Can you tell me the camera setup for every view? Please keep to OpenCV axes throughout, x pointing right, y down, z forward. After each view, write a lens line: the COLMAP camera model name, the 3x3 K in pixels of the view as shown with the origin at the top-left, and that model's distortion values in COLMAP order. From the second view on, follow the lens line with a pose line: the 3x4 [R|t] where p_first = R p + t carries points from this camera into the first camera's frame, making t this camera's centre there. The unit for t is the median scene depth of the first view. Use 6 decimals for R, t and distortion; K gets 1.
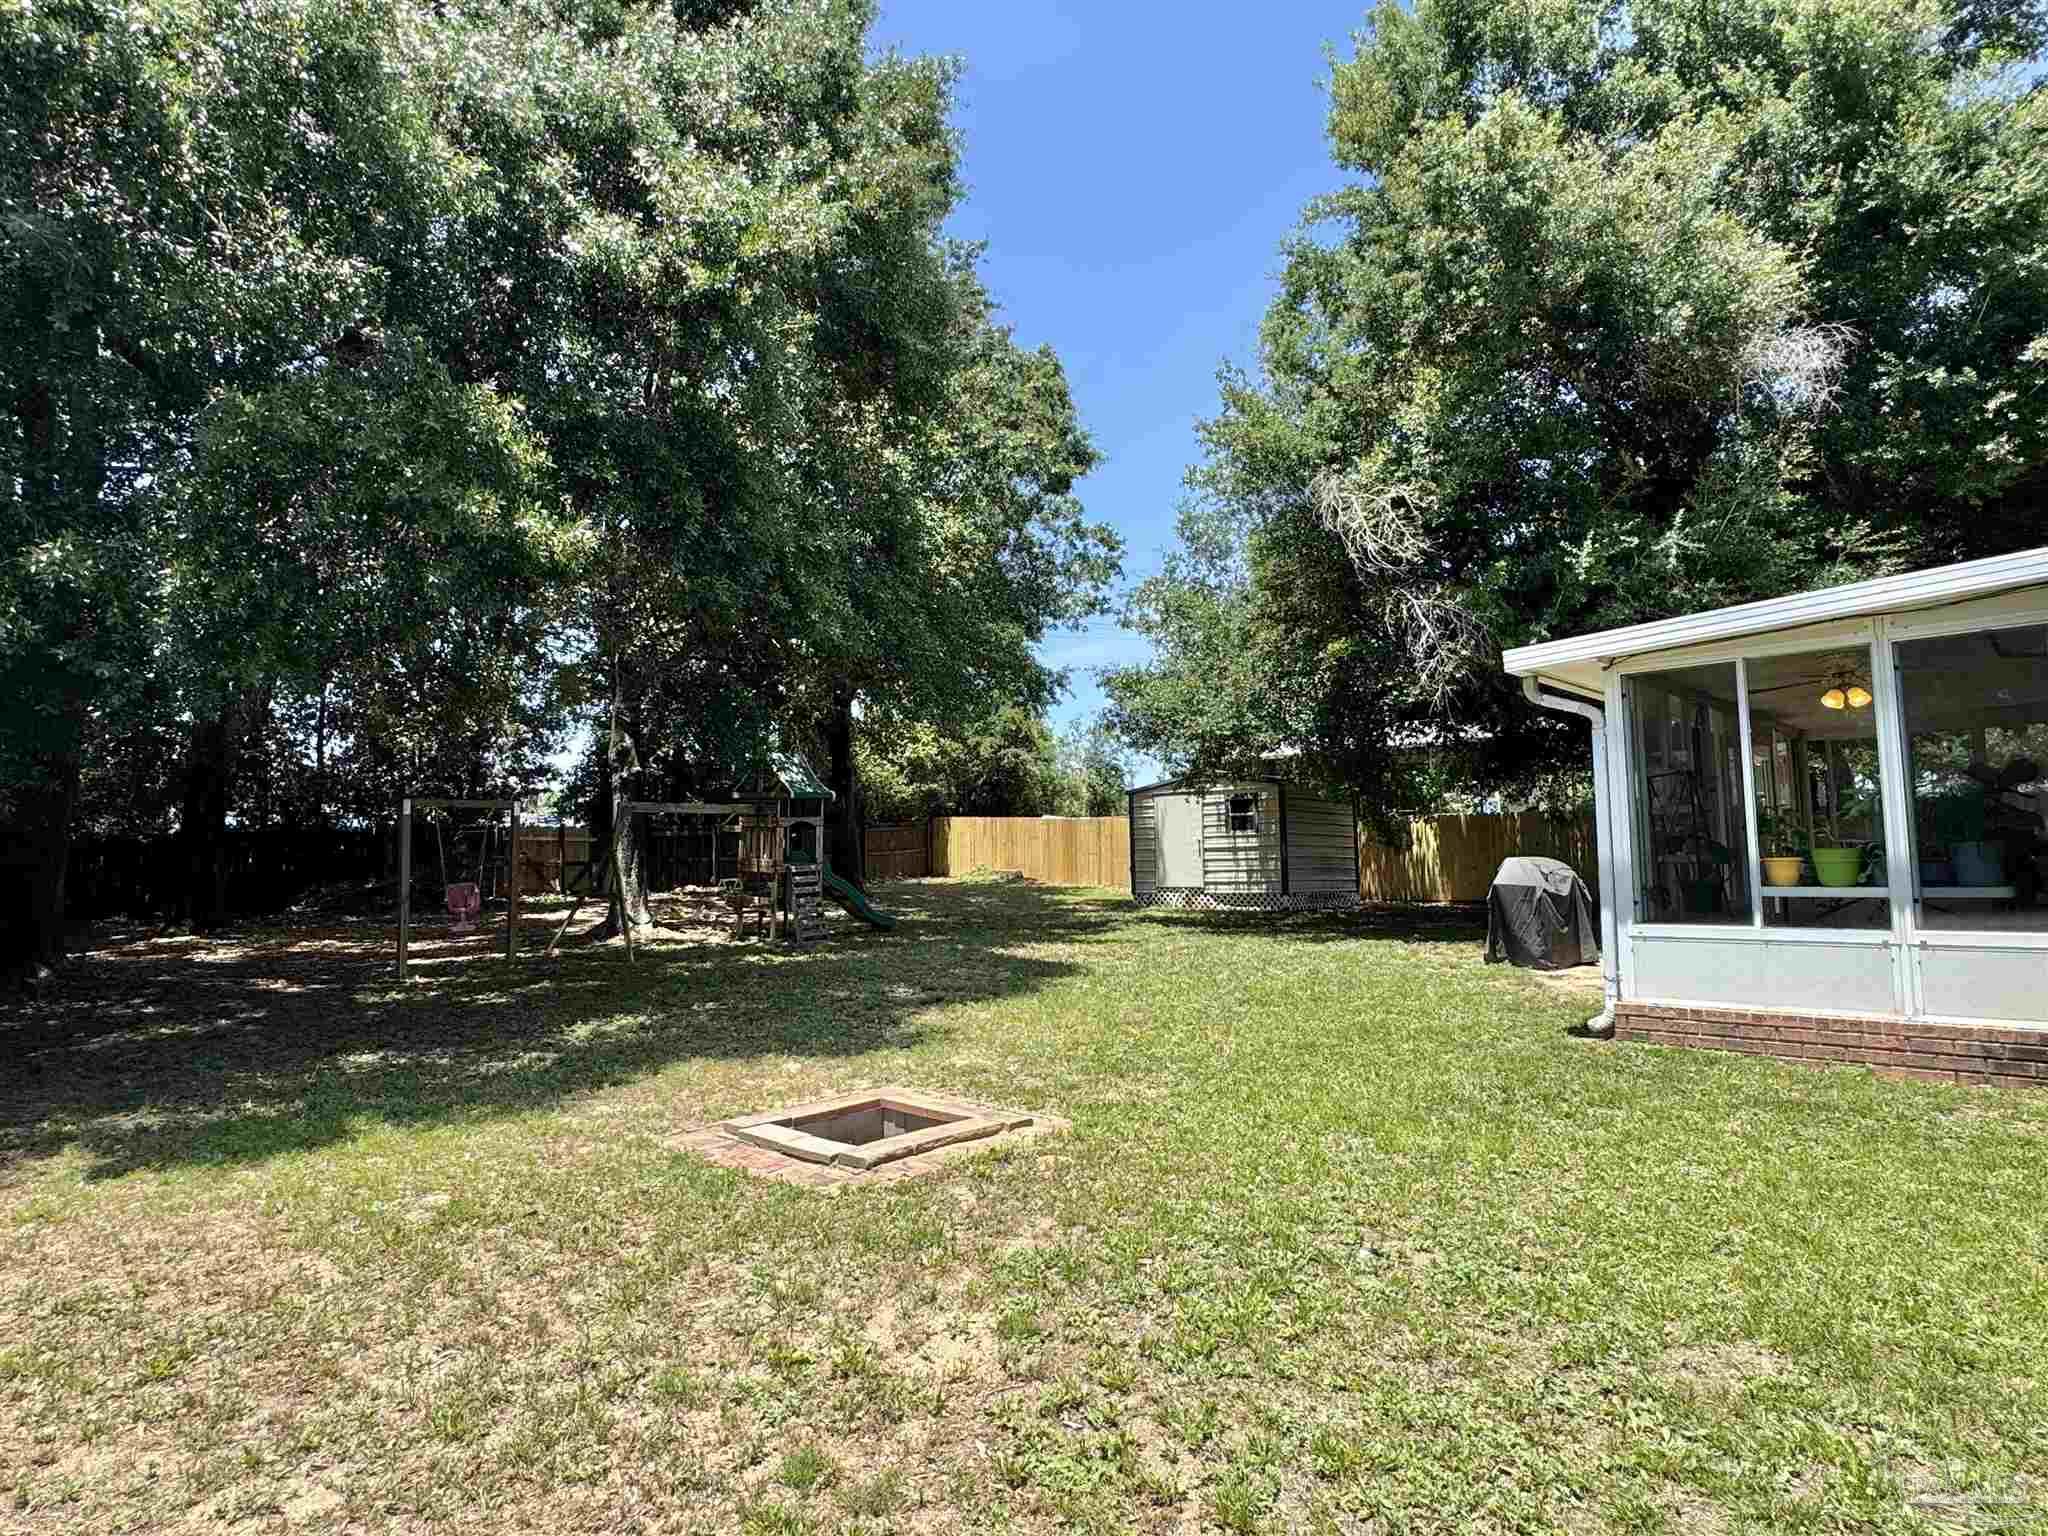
lens RADIAL K [[1129.5, 0, 1023.7], [0, 1129.5, 761.9], [0, 0, 1]] dist [-0.000070, -0.000003]
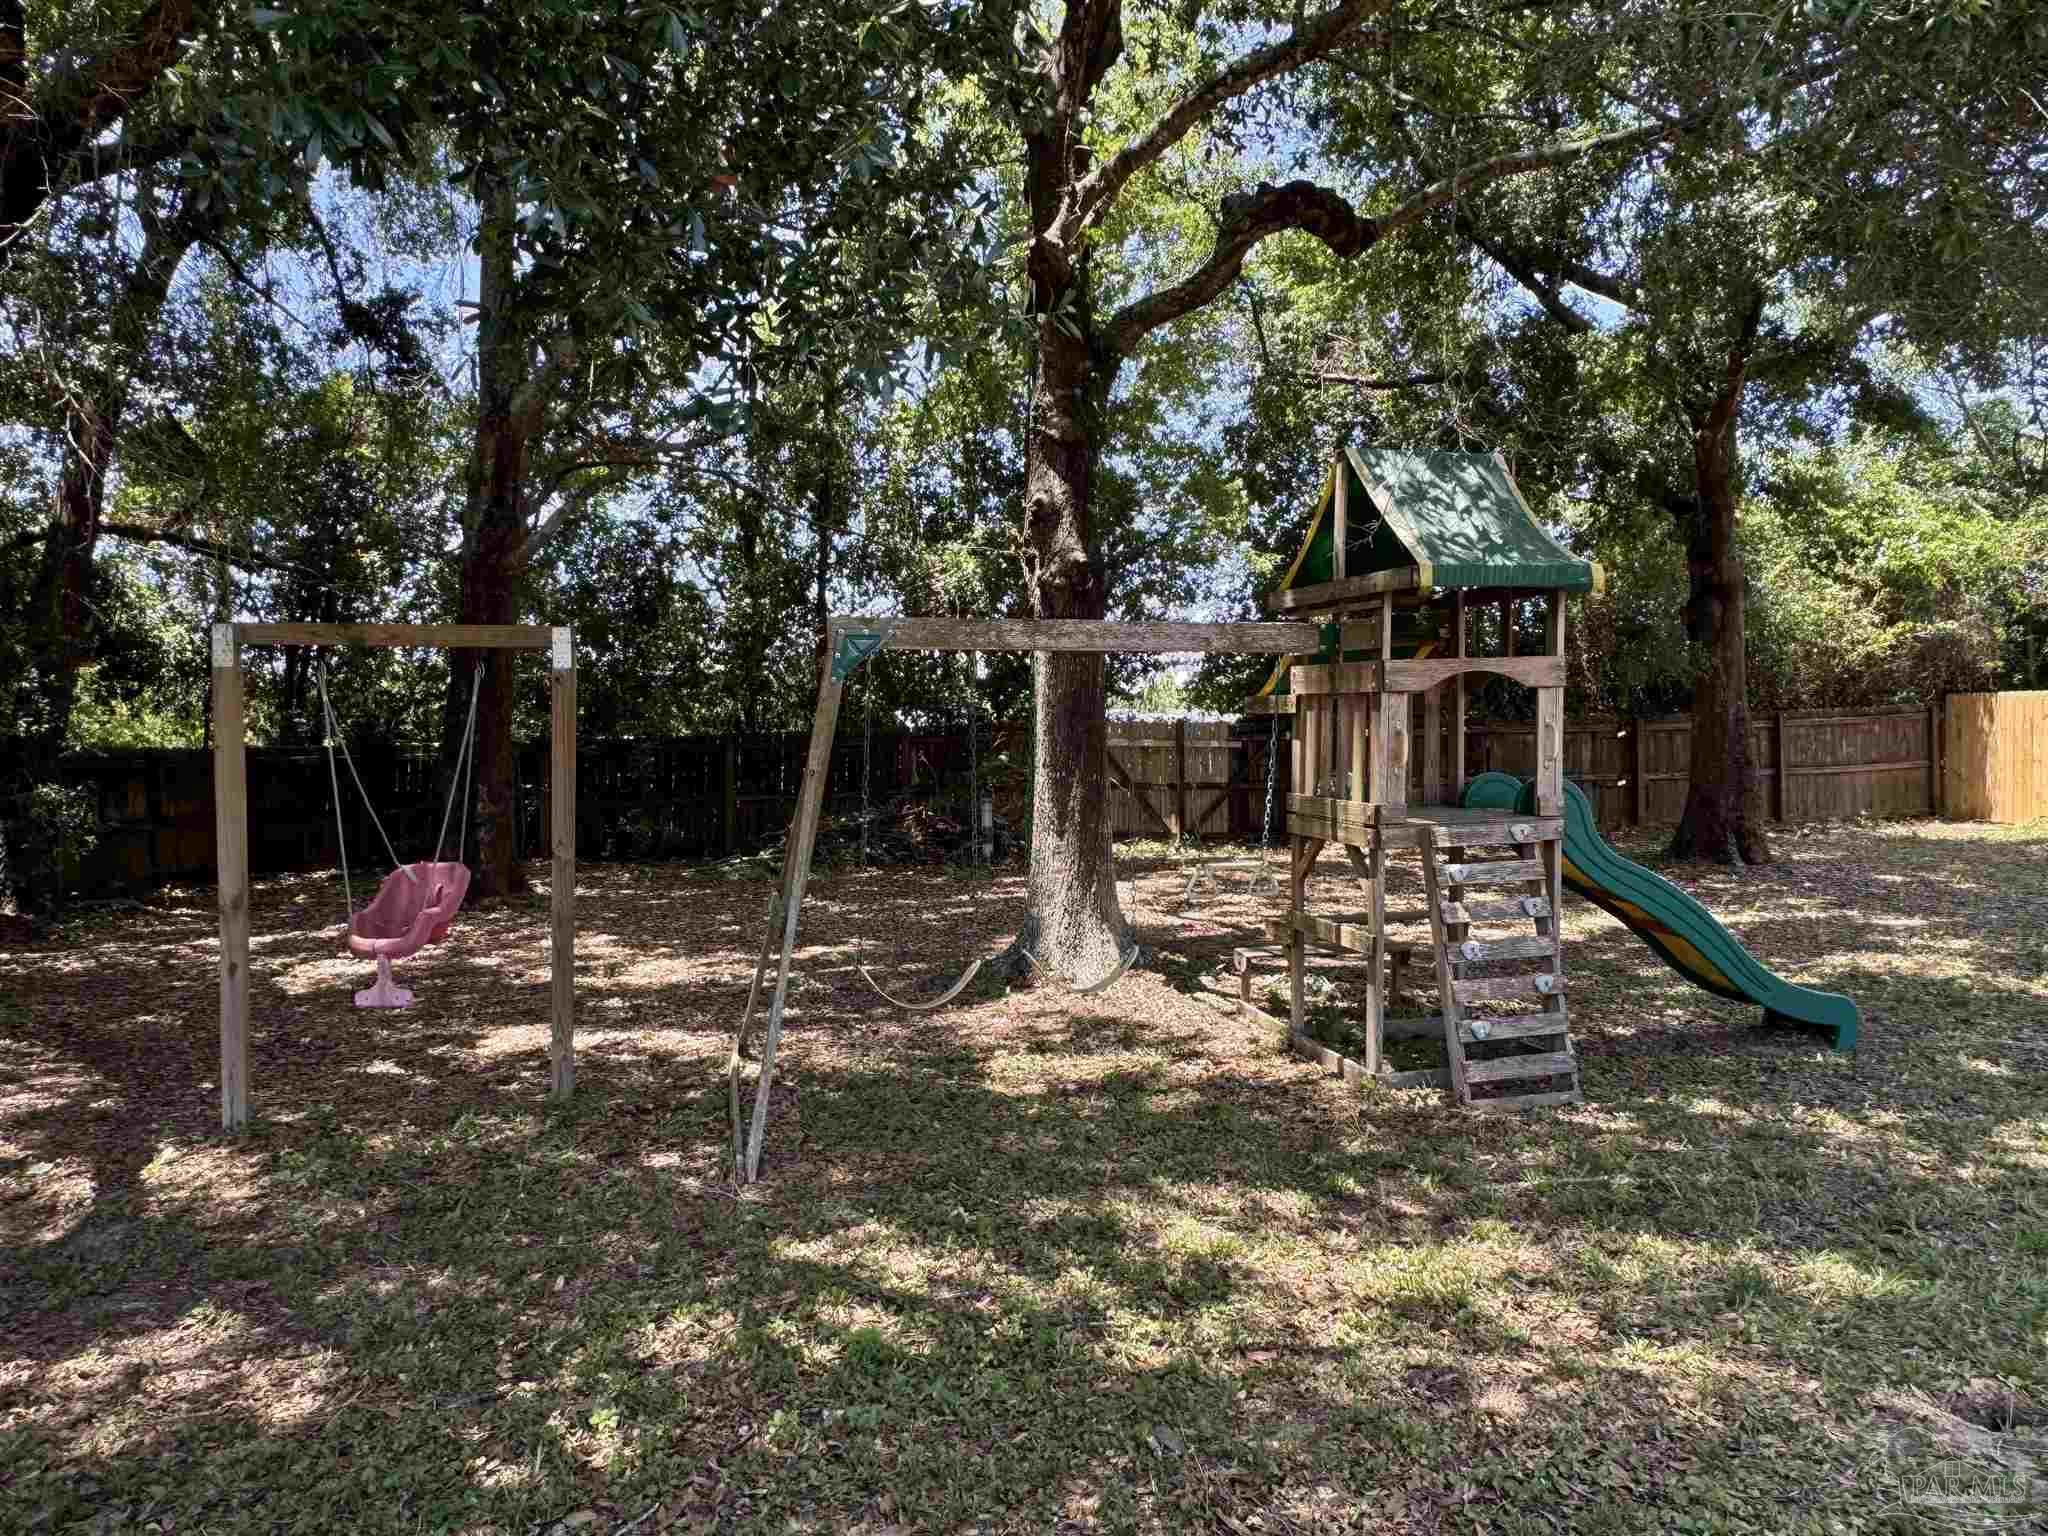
lens RADIAL K [[1357.1, 0, 1019.8], [0, 1357.1, 762.6], [0, 0, 1]] dist [0.002700, 0.000573]
pose [[0.788197, 0.001630, -0.615421, -0.040843], [0.047001, 0.996916, 0.062837, 0.026728], [0.613625, -0.078453, 0.785690, 0.357922]]
